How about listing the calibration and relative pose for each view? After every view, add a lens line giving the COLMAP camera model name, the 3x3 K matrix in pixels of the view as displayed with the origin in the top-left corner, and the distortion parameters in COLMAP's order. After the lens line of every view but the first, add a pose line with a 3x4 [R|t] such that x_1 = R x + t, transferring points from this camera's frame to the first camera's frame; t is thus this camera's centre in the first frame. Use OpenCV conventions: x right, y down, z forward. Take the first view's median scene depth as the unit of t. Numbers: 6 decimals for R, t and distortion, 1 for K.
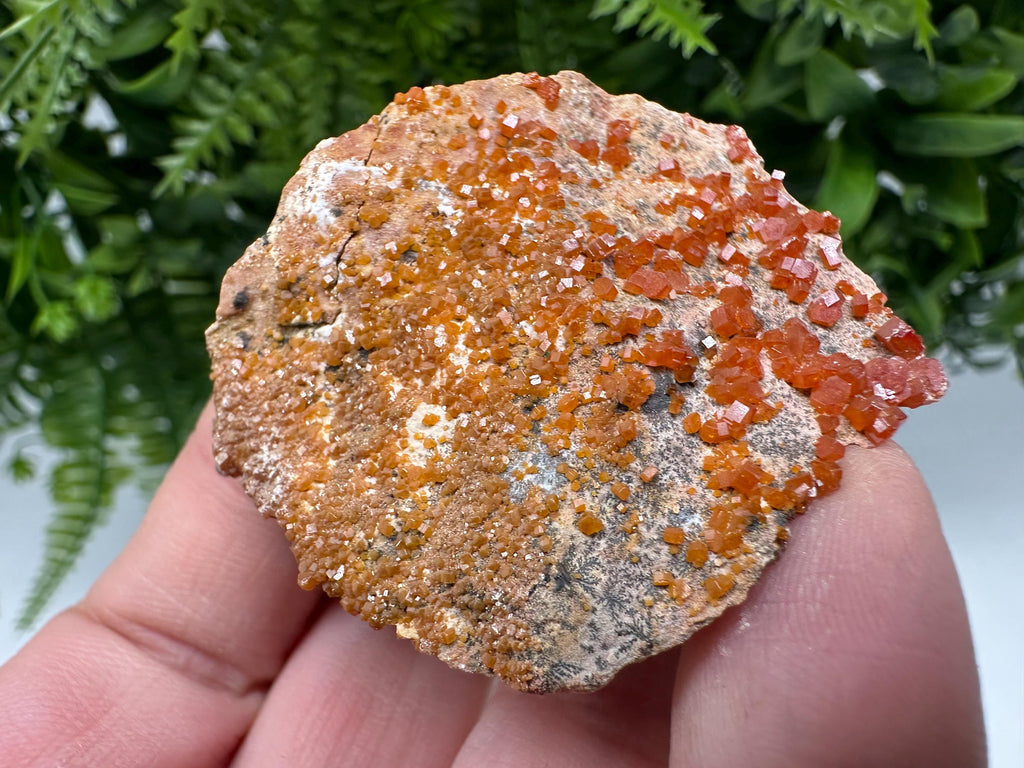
lens RADIAL K [[764.2, 0, 497.5], [0, 764.2, 451.3], [0, 0, 1]] dist [-0.000788, -0.002982]
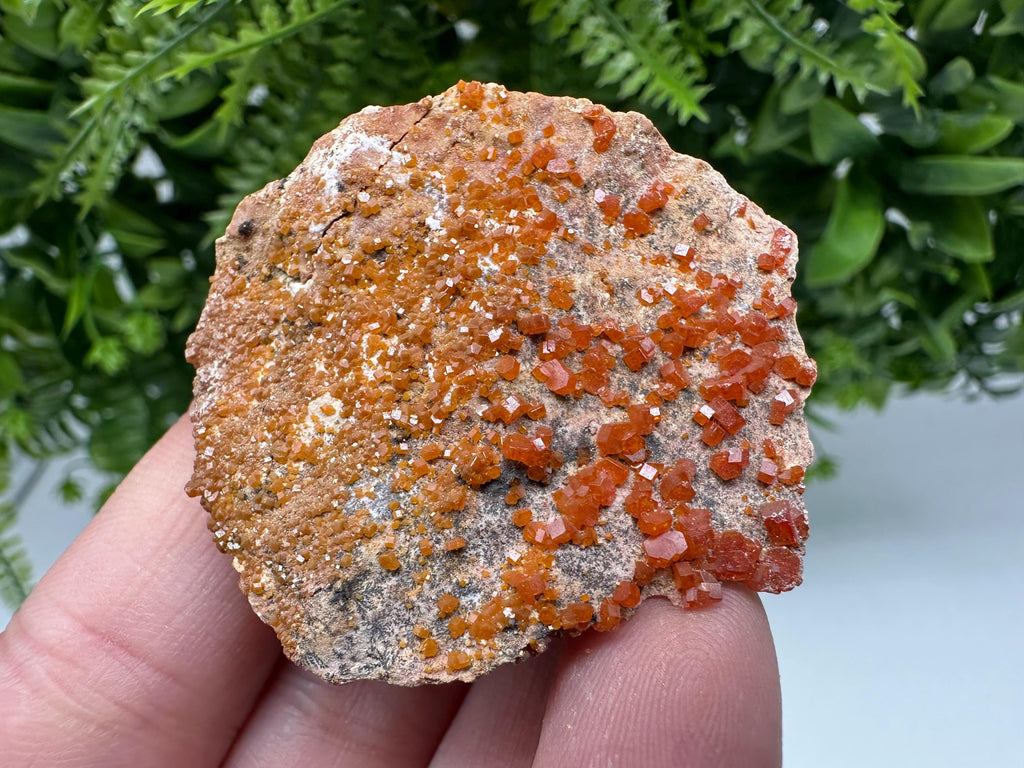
lens RADIAL K [[764.2, 0, 497.5], [0, 764.2, 451.3], [0, 0, 1]] dist [-0.000788, -0.002982]
pose [[0.999203, 0.002154, -0.039852, 0.015876], [-0.003254, 0.999615, -0.027555, -0.008393], [0.039777, 0.027662, 0.998826, -0.055162]]
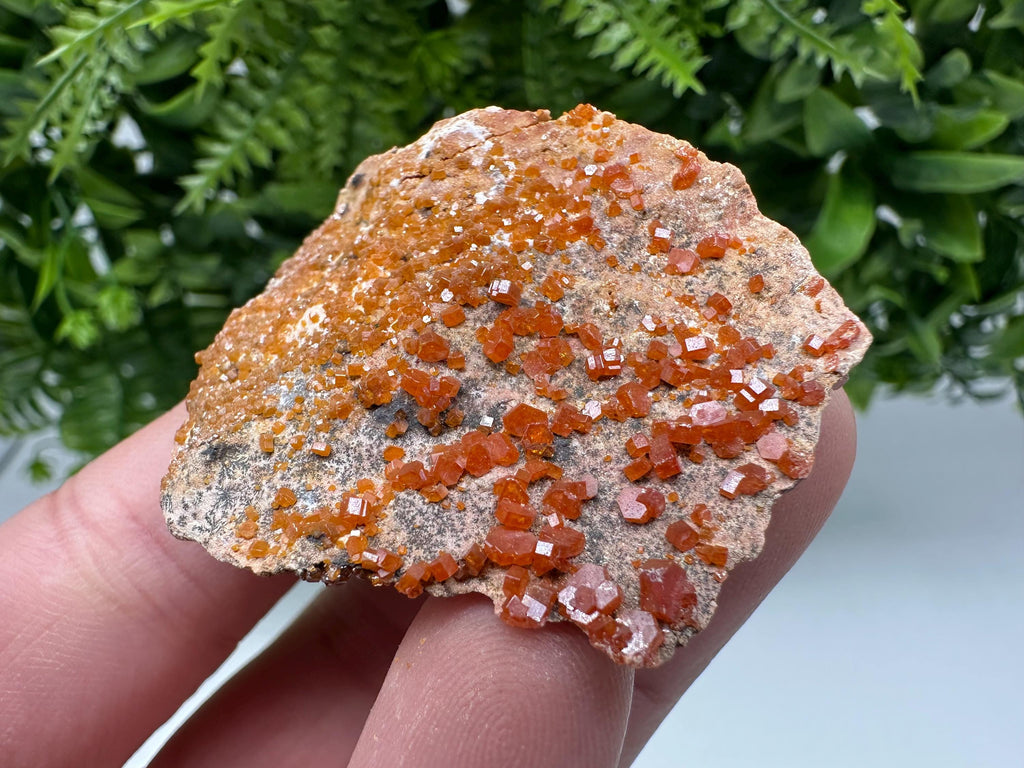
lens RADIAL K [[764.2, 0, 497.5], [0, 764.2, 451.3], [0, 0, 1]] dist [-0.000788, -0.002982]
pose [[0.999416, 0.029361, -0.017488, 0.018102], [-0.029814, 0.999211, -0.026230, 0.007758], [0.016704, 0.026736, 0.999503, -0.031322]]
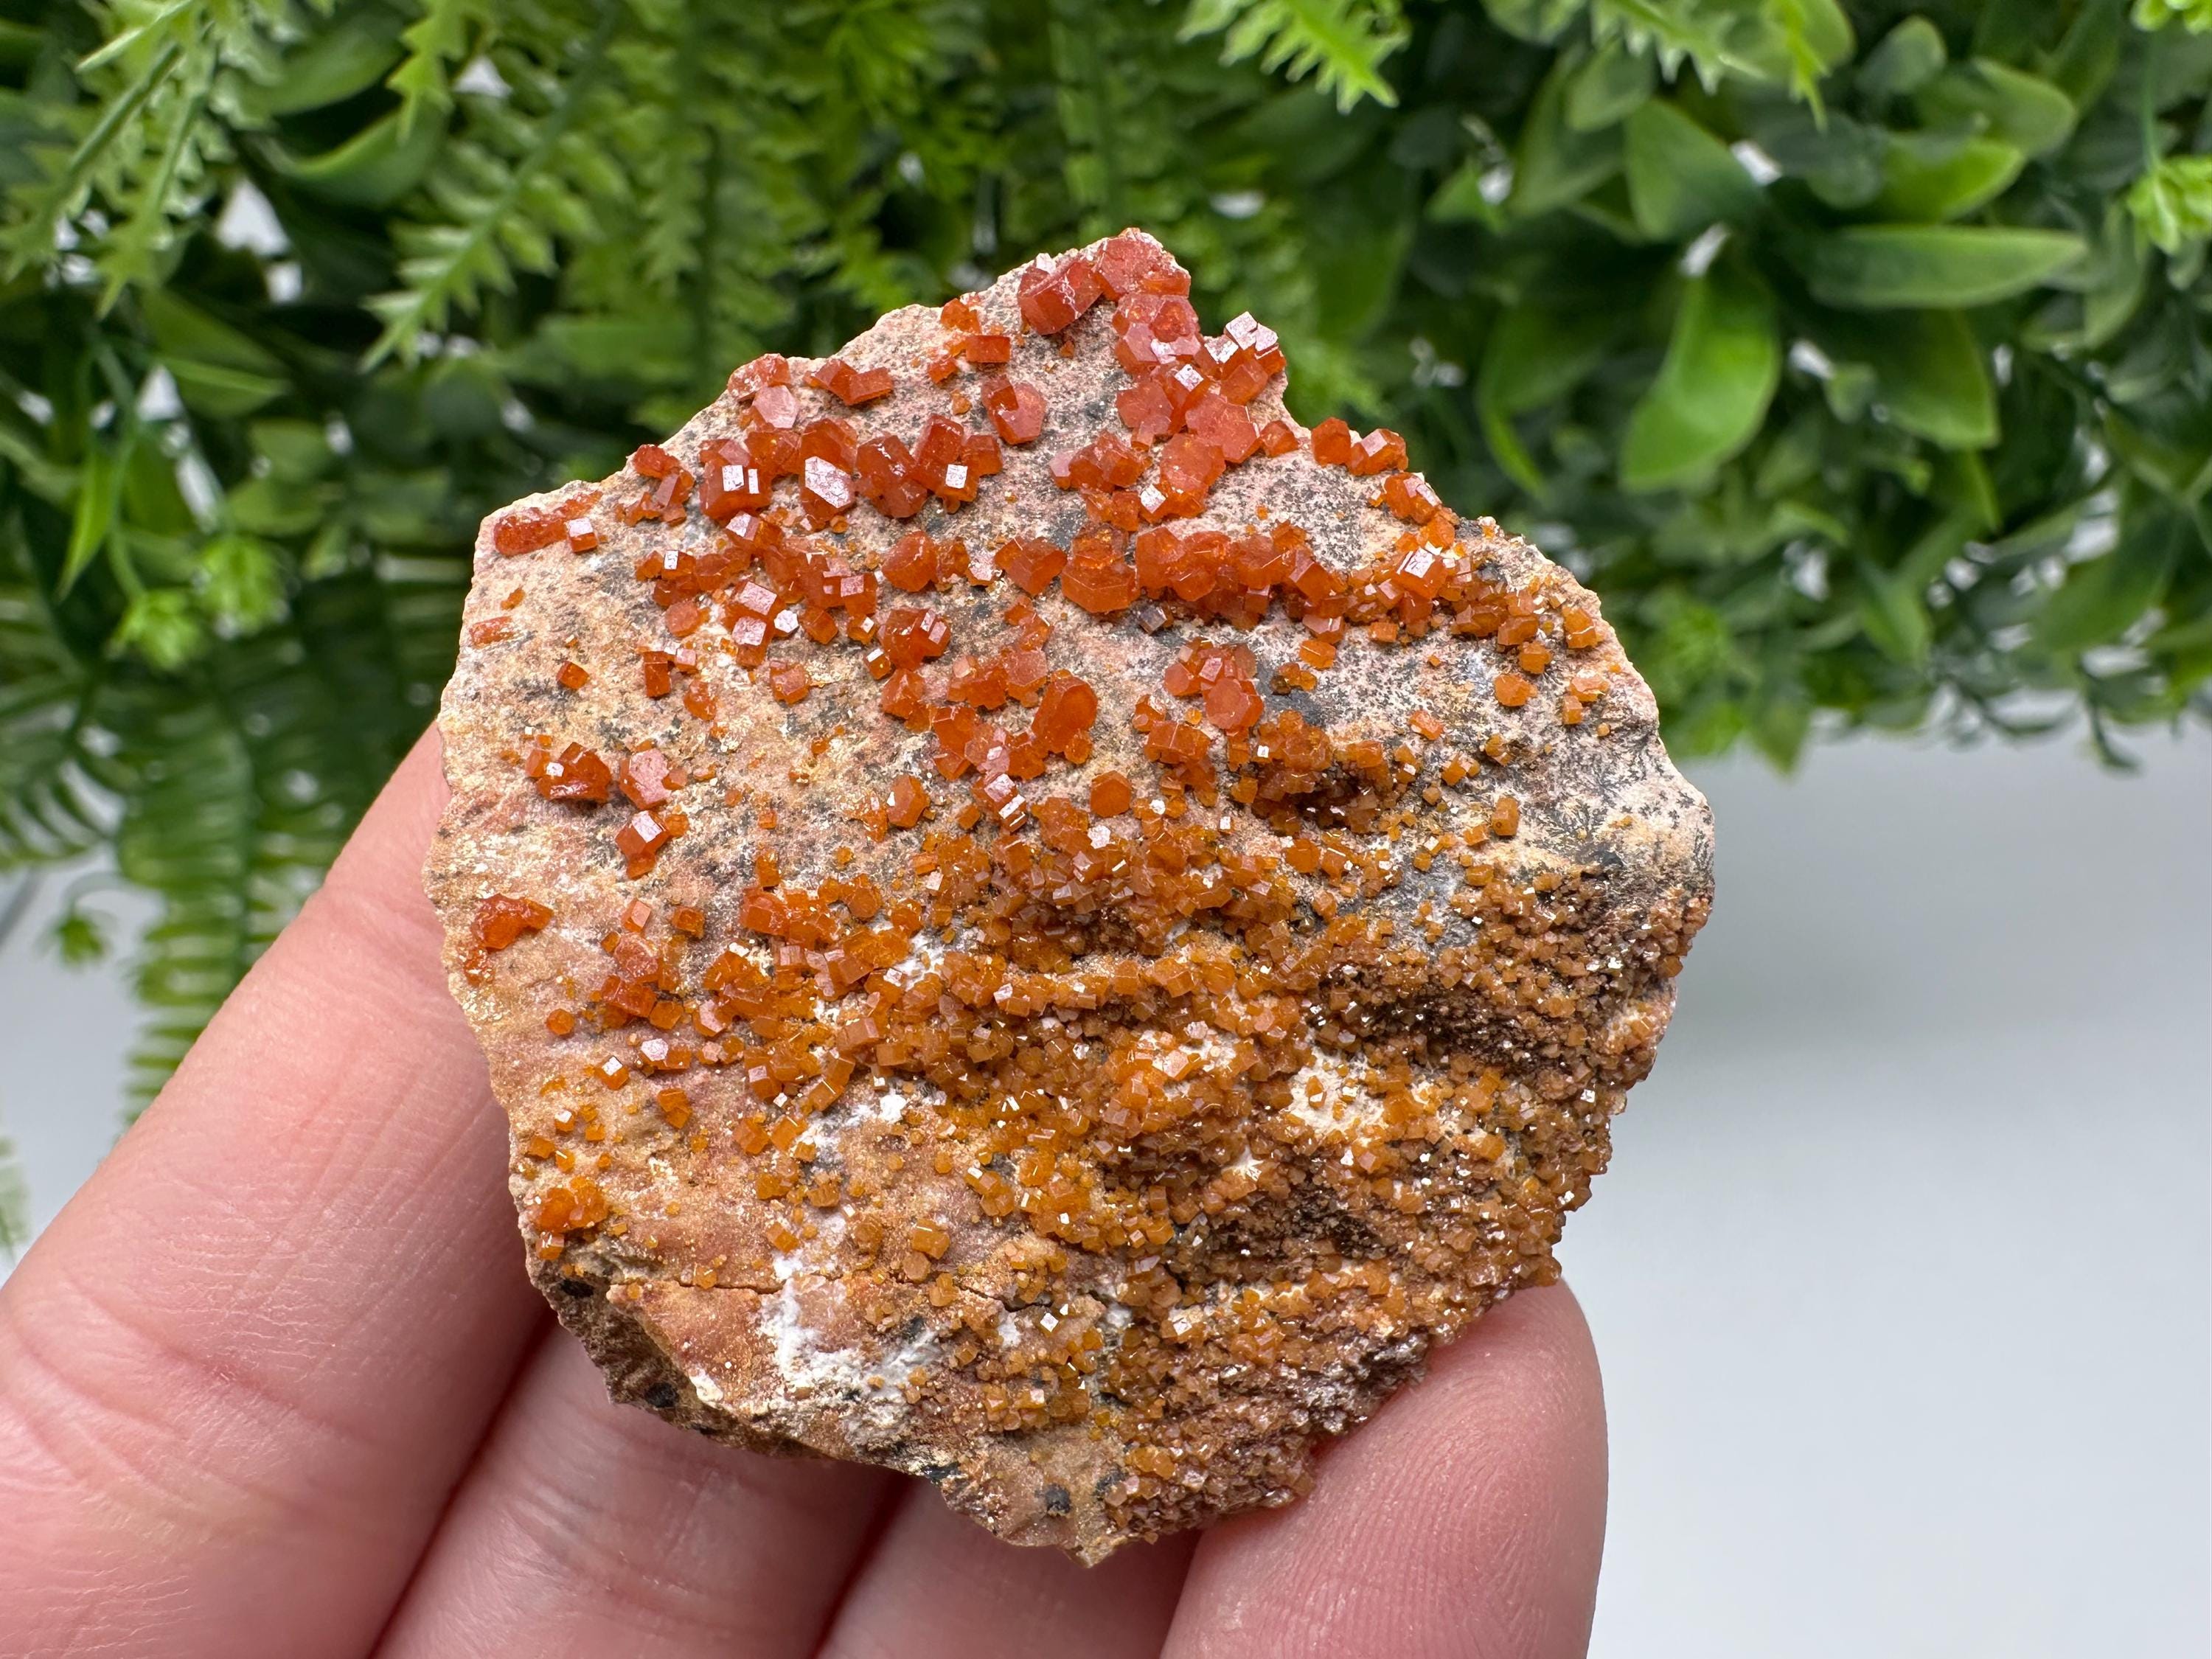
lens RADIAL K [[1641.0, 0, 1100.6], [0, 1641.0, 918.3], [0, 0, 1]] dist [0.001590, -0.001055]
pose [[0.999950, -0.000259, 0.009958, 0.035476], [0.000494, 0.999720, -0.023671, 0.053396], [-0.009949, 0.023675, 0.999670, -0.094967]]
